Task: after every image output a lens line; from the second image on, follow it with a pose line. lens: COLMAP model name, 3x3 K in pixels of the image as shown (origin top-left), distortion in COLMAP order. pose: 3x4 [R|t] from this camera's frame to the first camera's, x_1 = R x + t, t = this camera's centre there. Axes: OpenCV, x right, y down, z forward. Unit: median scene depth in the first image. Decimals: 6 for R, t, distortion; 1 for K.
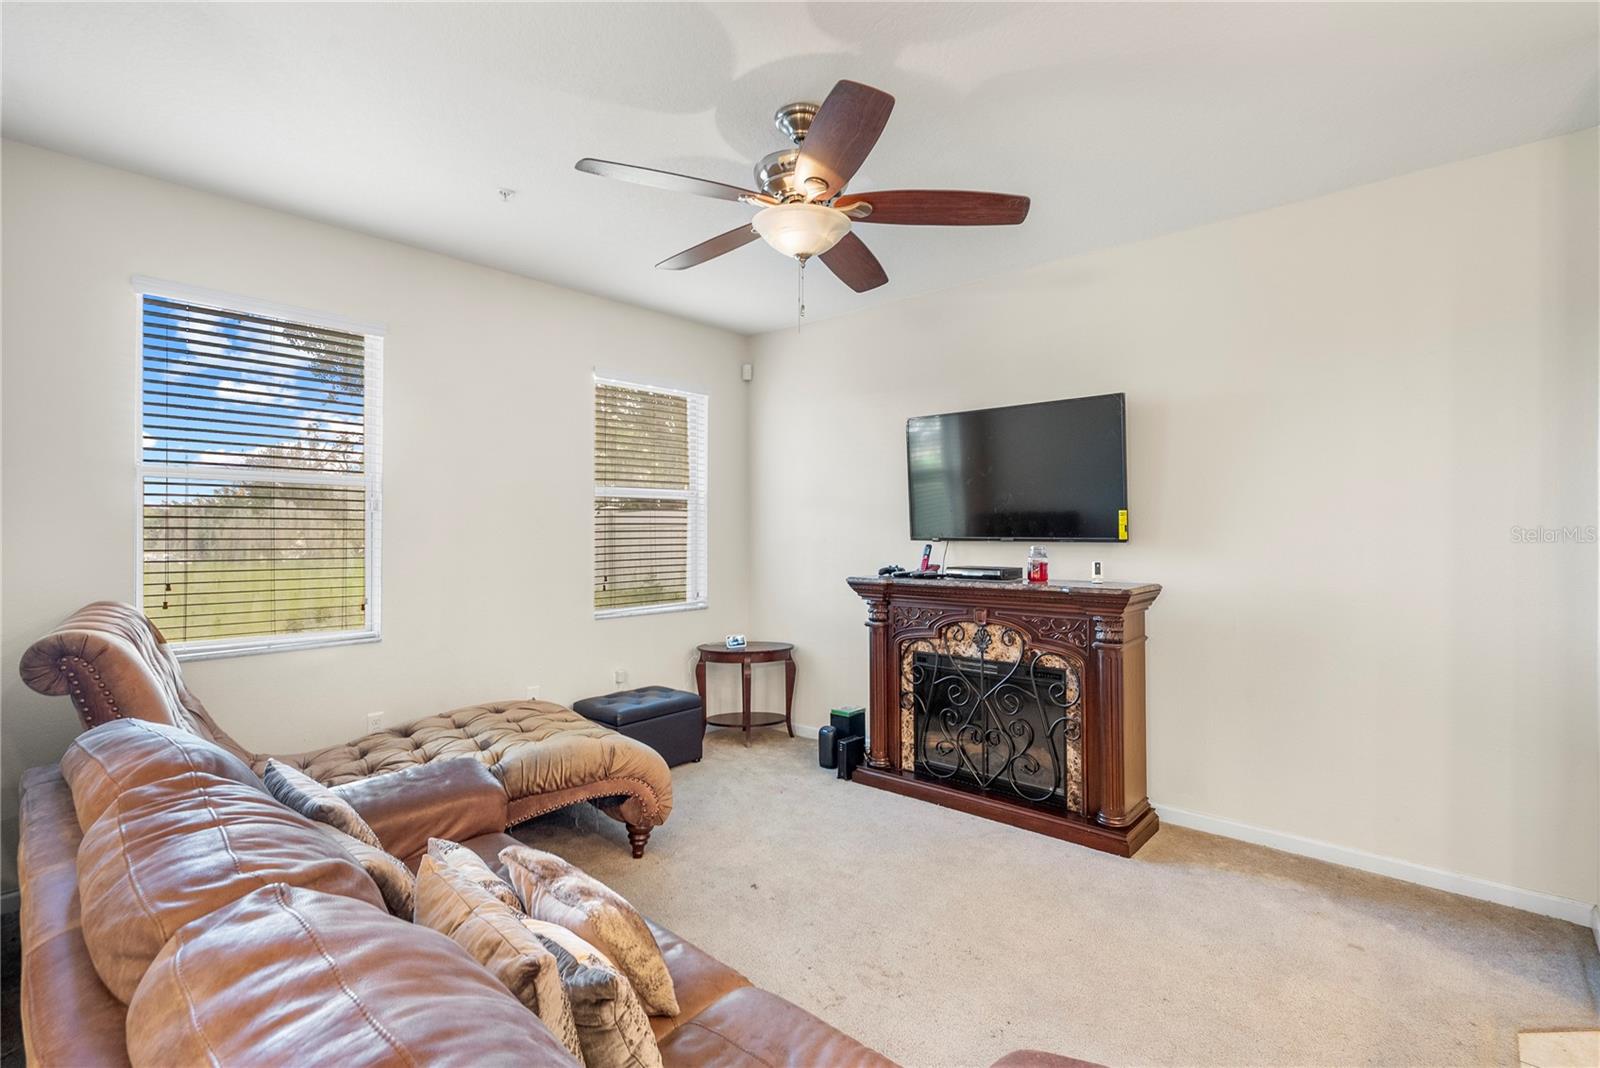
lens RADIAL K [[740.5, 0, 800.0], [0, 740.5, 534.0], [0, 0, 1]] dist [-0.000273, 0.000445]
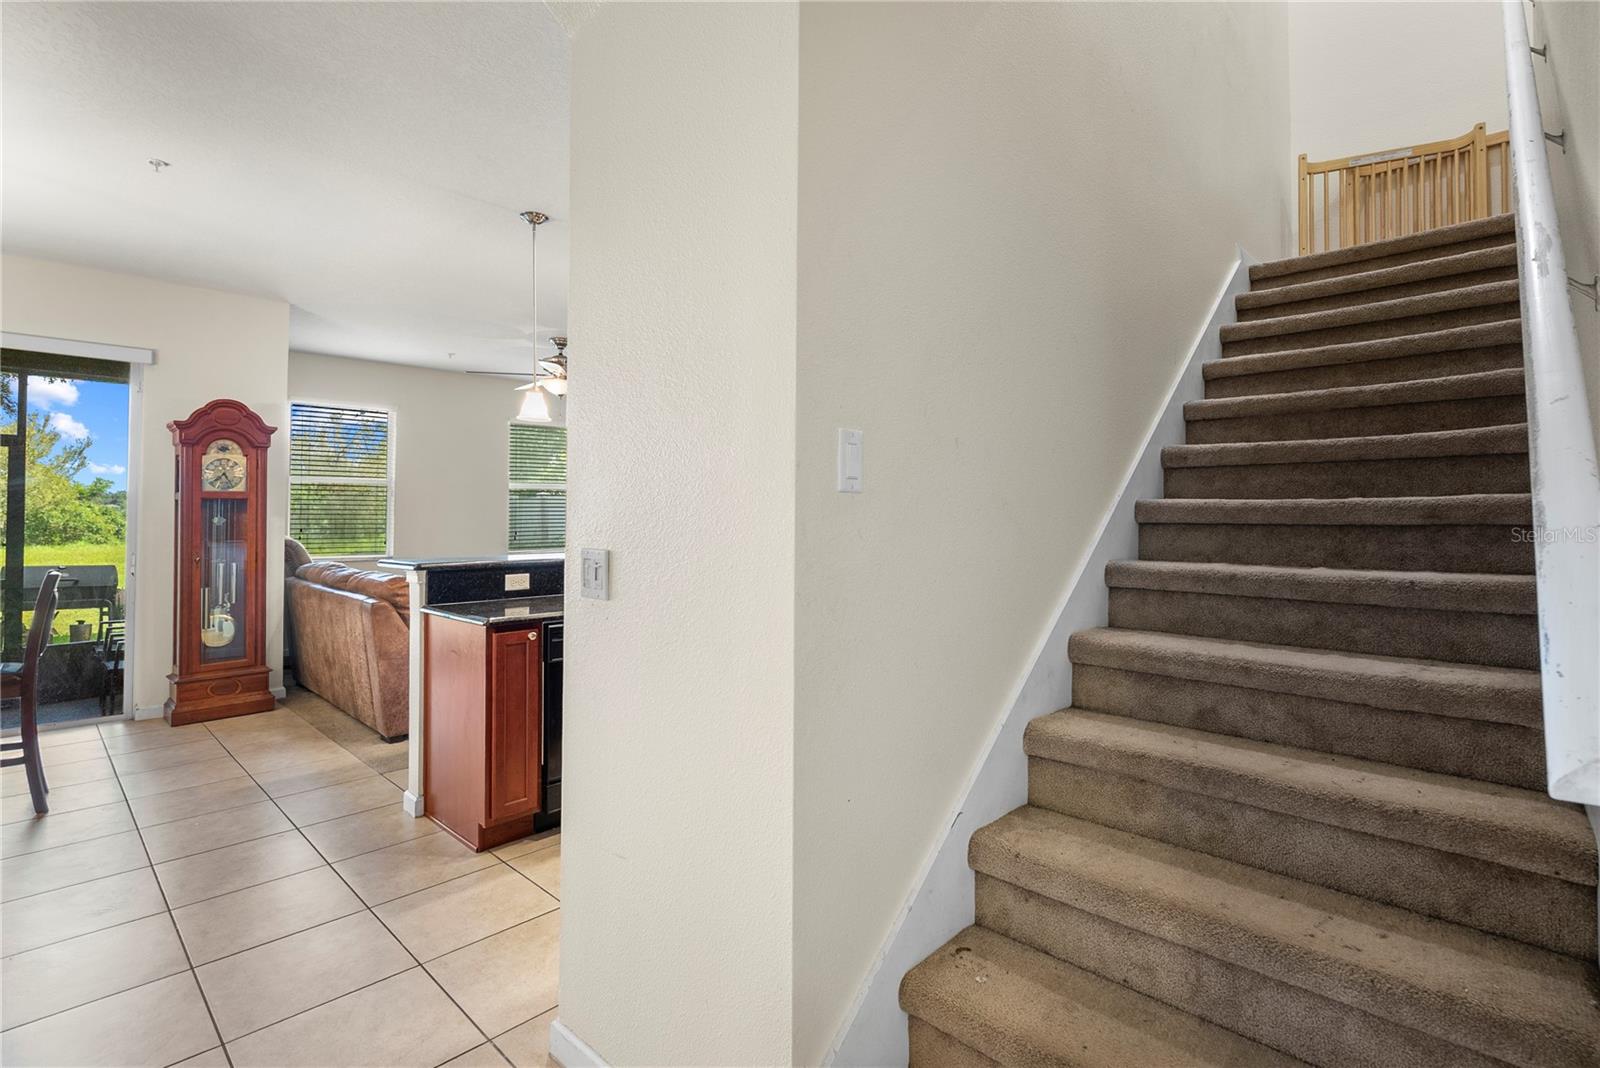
lens RADIAL K [[756.6, 0, 801.3], [0, 756.6, 495.7], [0, 0, 1]] dist [0.003509, 0.000353]
pose [[0.999373, -0.001987, -0.035345, 0.623812], [0.000937, 0.999558, -0.029704, 0.028479], [0.035389, 0.029652, 0.998934, -1.034414]]
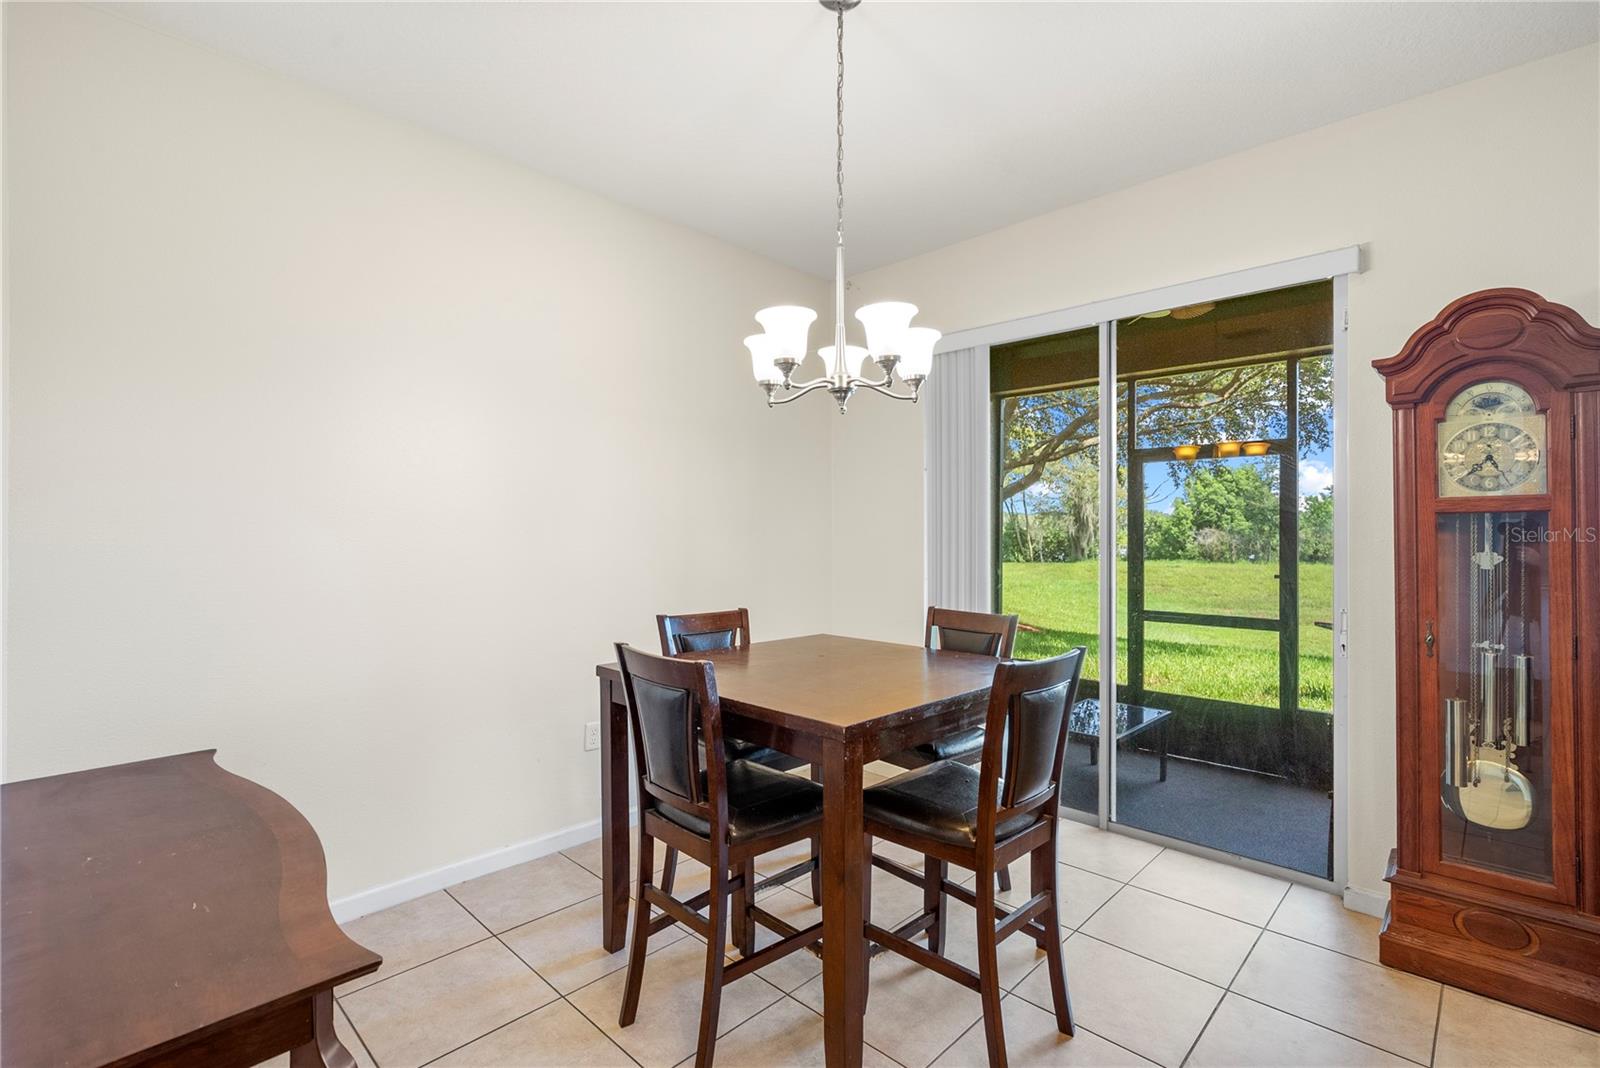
lens RADIAL K [[731.3, 0, 808.6], [0, 731.3, 531.2], [0, 0, 1]] dist [-0.002517, -0.000319]
pose [[-0.029604, -0.002573, -0.999558, 0.166119], [-0.004493, 0.999987, -0.002441, 0.012410], [0.999552, 0.004418, -0.029615, -0.273026]]
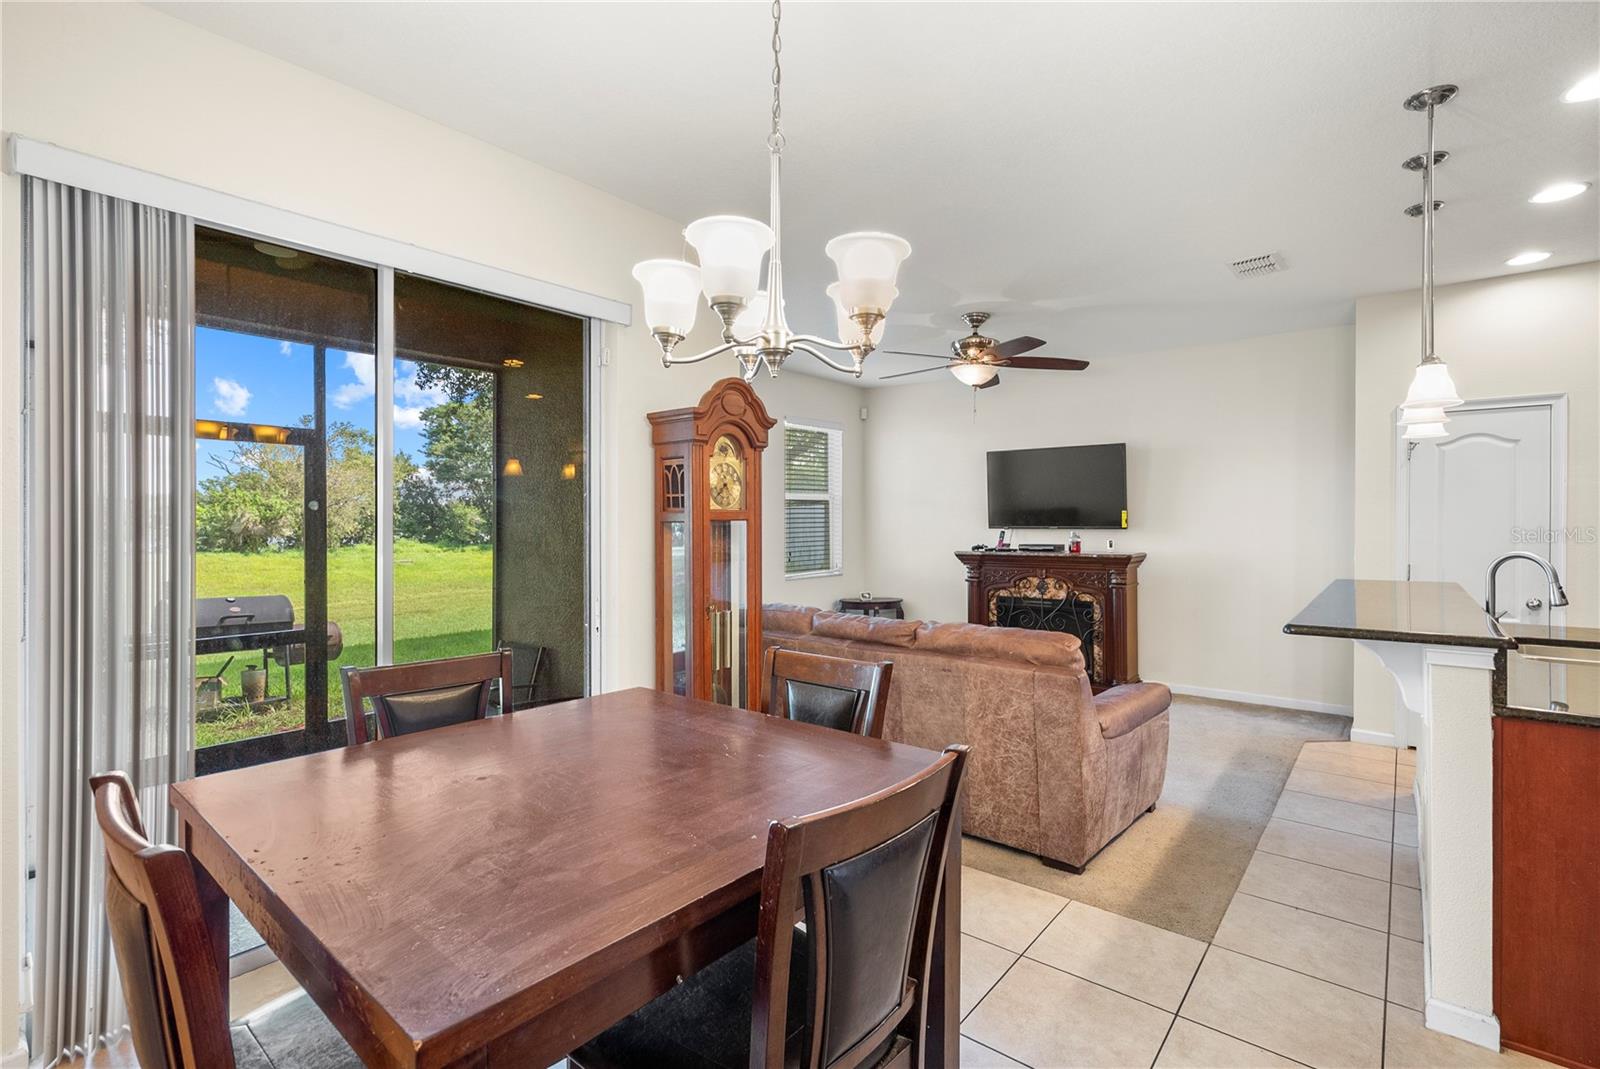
lens RADIAL K [[744.6, 0, 803.6], [0, 744.6, 525.1], [0, 0, 1]] dist [-0.000529, 0.000119]
pose [[0.998648, -0.001679, 0.051957, -0.383384], [0.001585, 0.999997, 0.001855, -0.002660], [-0.051959, -0.001770, 0.998648, -0.665438]]
